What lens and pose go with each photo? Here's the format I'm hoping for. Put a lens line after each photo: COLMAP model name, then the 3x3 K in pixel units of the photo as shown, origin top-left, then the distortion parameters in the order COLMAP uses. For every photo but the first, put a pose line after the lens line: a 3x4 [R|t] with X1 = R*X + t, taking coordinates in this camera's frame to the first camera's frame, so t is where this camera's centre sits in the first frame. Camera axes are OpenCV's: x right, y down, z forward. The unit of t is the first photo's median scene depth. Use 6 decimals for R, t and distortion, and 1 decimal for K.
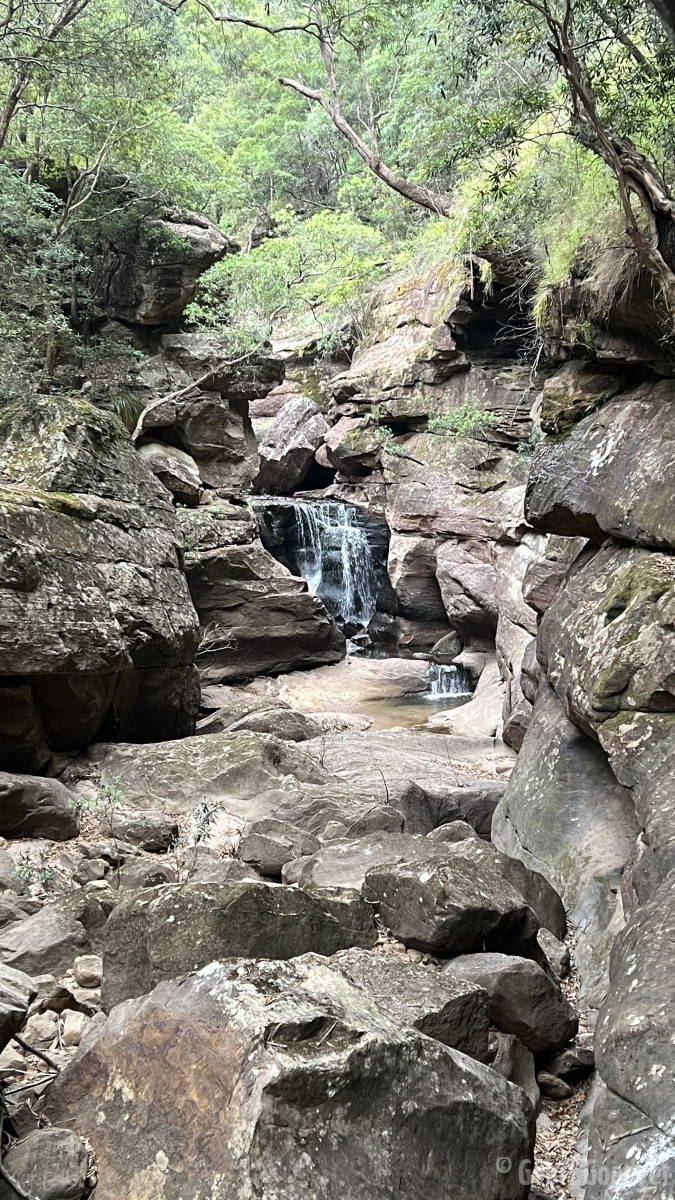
lens RADIAL K [[1405.3, 0, 328.4], [0, 1405.3, 599.6], [0, 0, 1]] dist [0.307540, 0.000000]
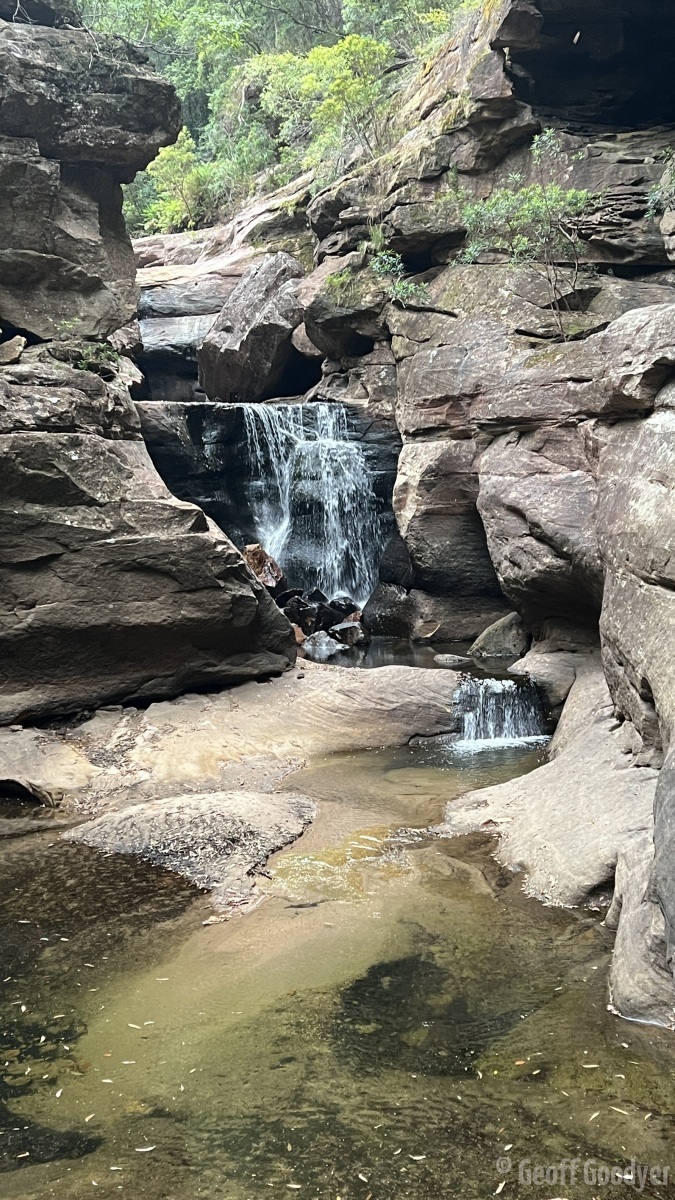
lens RADIAL K [[1339.1, 0, 329.6], [0, 1339.1, 597.0], [0, 0, 1]] dist [0.118001, 0.000000]
pose [[0.997890, -0.011929, -0.063825, 0.054914], [0.011648, 0.999921, -0.004781, 0.018860], [0.063877, 0.004027, 0.997950, 0.518119]]
